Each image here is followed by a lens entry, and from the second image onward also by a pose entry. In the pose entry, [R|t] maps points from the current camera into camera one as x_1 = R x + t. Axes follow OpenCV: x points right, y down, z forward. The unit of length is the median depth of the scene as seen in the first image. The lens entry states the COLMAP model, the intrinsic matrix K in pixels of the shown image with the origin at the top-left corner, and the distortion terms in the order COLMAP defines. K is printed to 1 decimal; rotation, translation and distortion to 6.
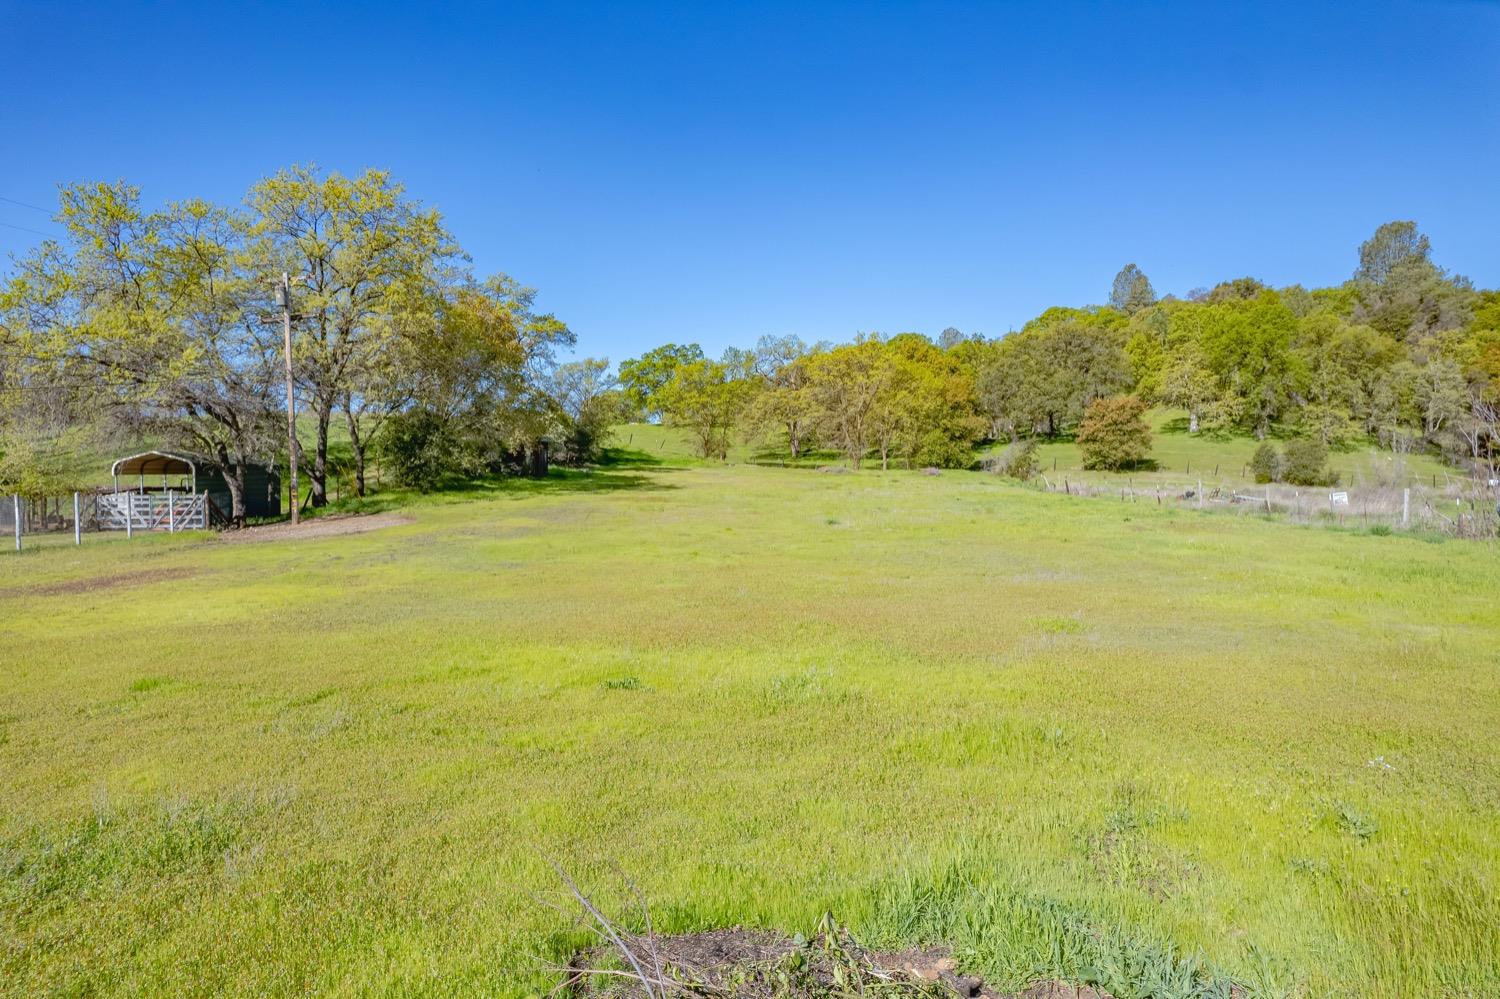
lens RADIAL K [[993.9, 0, 742.6], [0, 993.9, 479.3], [0, 0, 1]] dist [-0.095085, 0.101225]
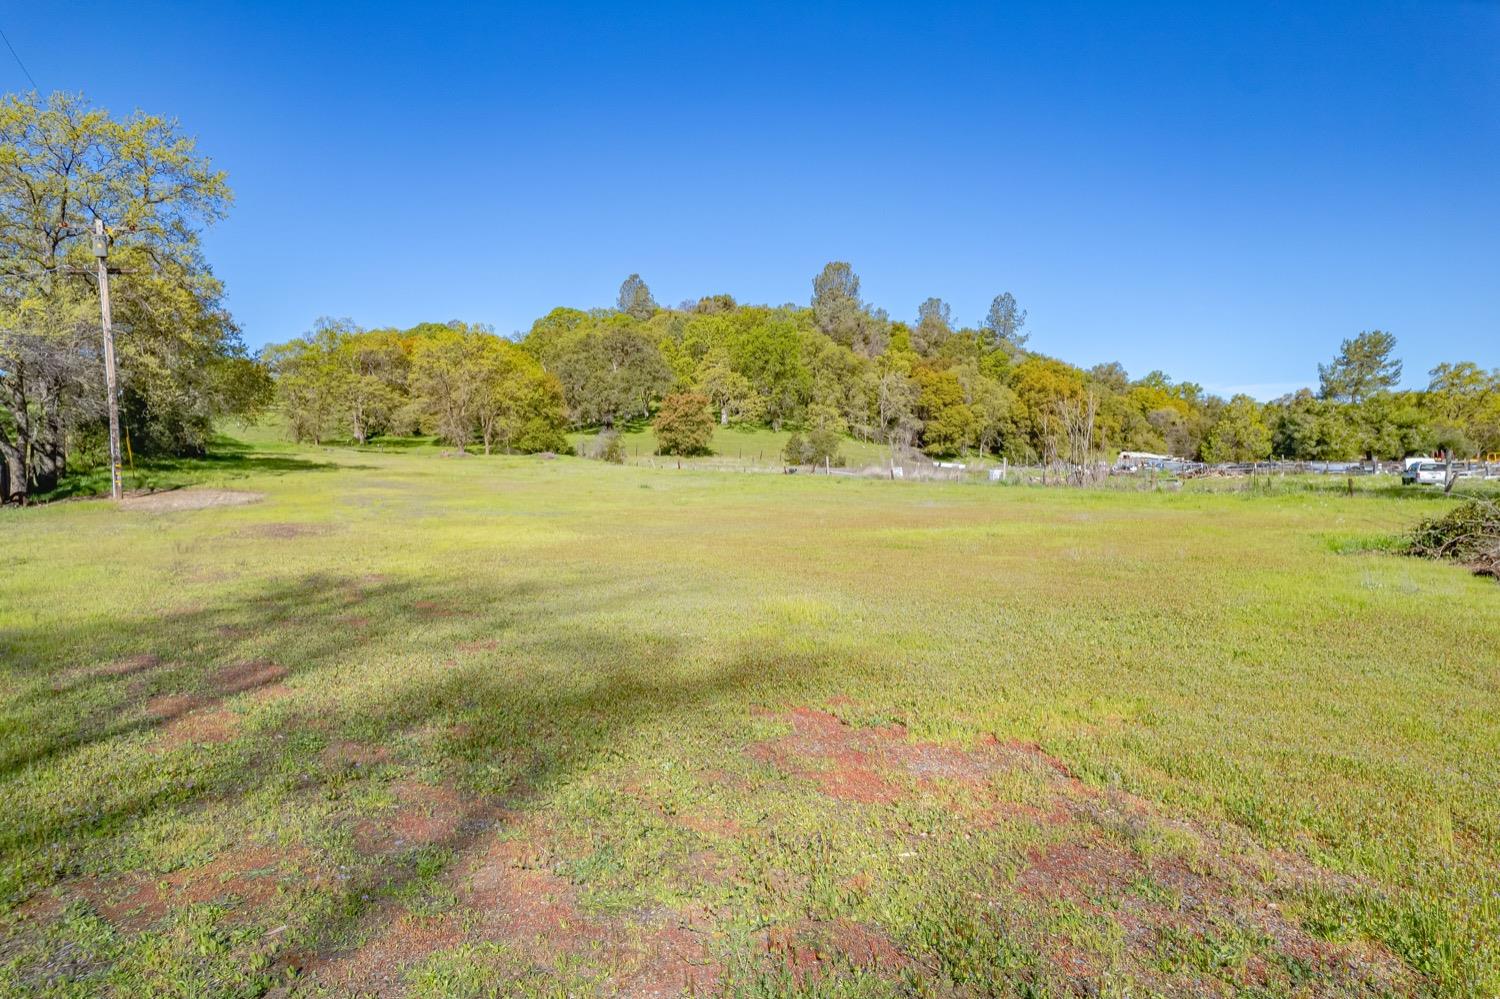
lens RADIAL K [[993.9, 0, 742.6], [0, 993.9, 479.3], [0, 0, 1]] dist [-0.095085, 0.101225]
pose [[0.845670, -0.010803, 0.533597, -0.189737], [0.008072, 0.999940, 0.007451, 0.010740], [-0.533646, -0.001994, 0.845706, -0.030244]]
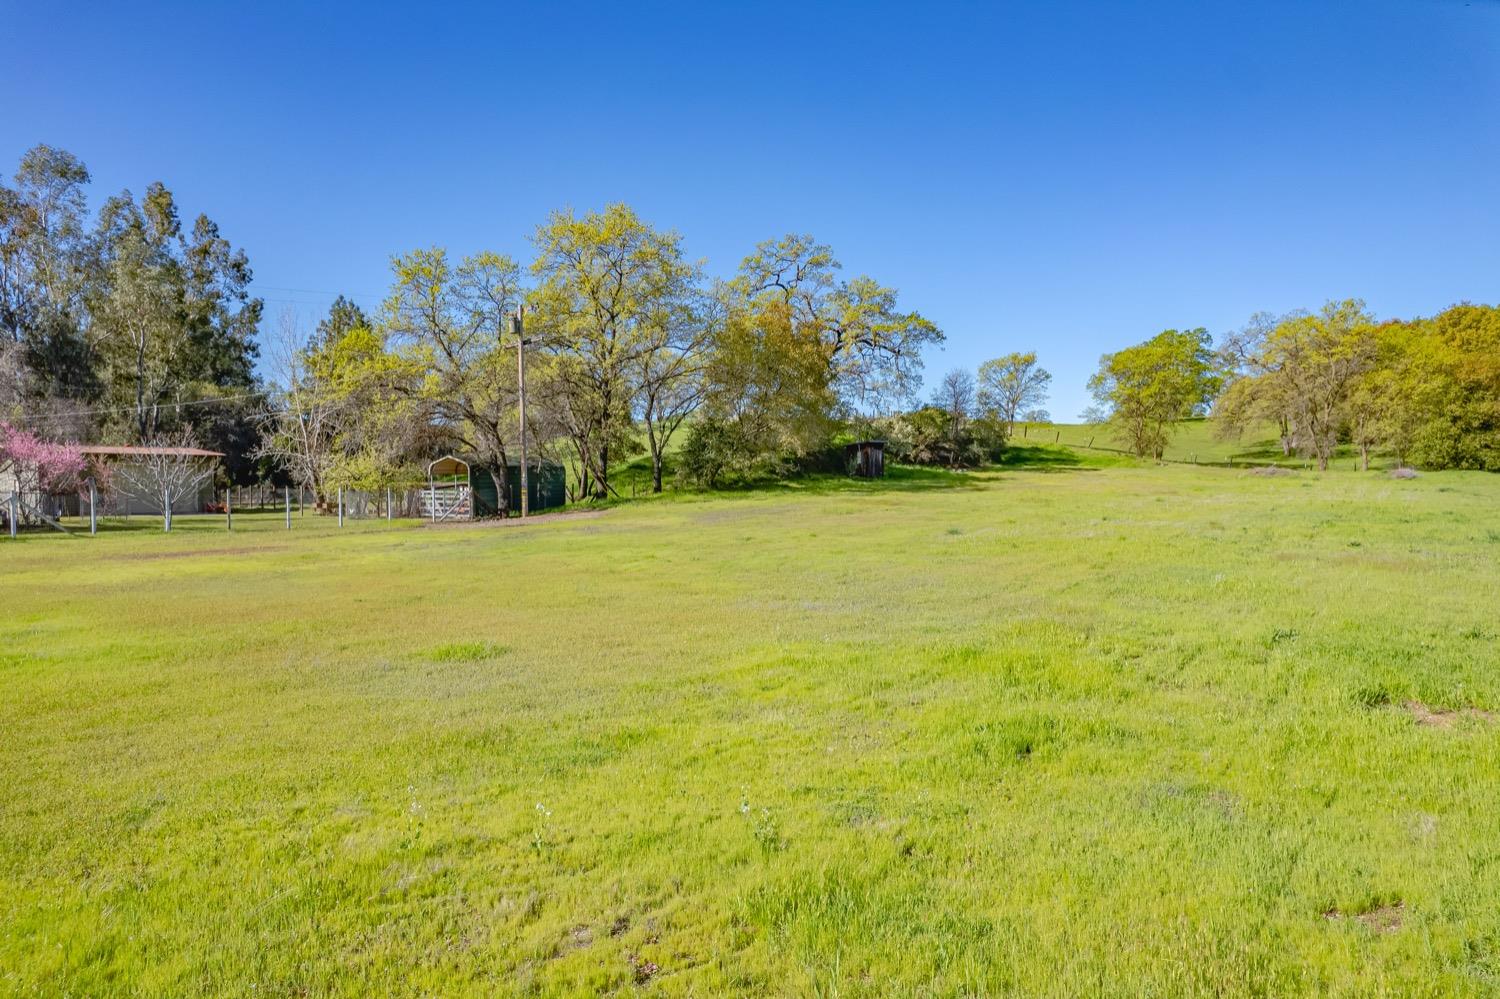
lens RADIAL K [[993.9, 0, 742.6], [0, 993.9, 479.3], [0, 0, 1]] dist [-0.095085, 0.101225]
pose [[0.818608, 0.006674, -0.574314, 0.184916], [-0.006094, 0.999977, 0.002935, -0.001945], [0.574321, 0.001097, 0.818630, 0.074135]]
